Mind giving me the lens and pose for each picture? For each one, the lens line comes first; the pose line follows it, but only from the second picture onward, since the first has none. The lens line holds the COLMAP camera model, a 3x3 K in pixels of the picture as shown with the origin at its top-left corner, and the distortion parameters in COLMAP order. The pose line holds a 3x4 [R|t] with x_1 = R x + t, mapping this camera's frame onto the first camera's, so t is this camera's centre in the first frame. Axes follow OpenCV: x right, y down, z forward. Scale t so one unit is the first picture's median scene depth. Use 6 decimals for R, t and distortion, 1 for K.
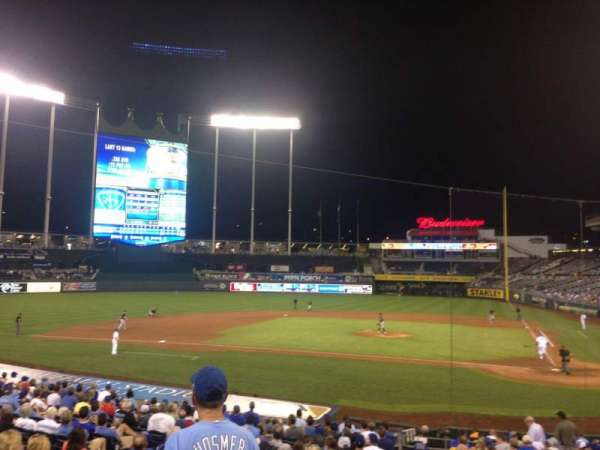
lens RADIAL K [[545.6, 0, 302.7], [0, 545.6, 225.8], [0, 0, 1]] dist [0.057737, 0.000000]
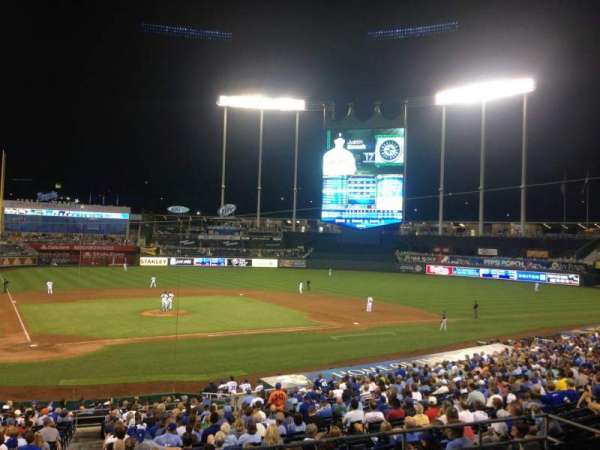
lens RADIAL K [[545.6, 0, 303.2], [0, 545.6, 223.3], [0, 0, 1]] dist [0.057737, 0.000000]
pose [[0.746899, -0.017335, -0.664711, 0.346067], [0.038536, 0.999108, 0.017245, 0.003056], [0.663820, -0.038495, 0.746901, 0.115074]]
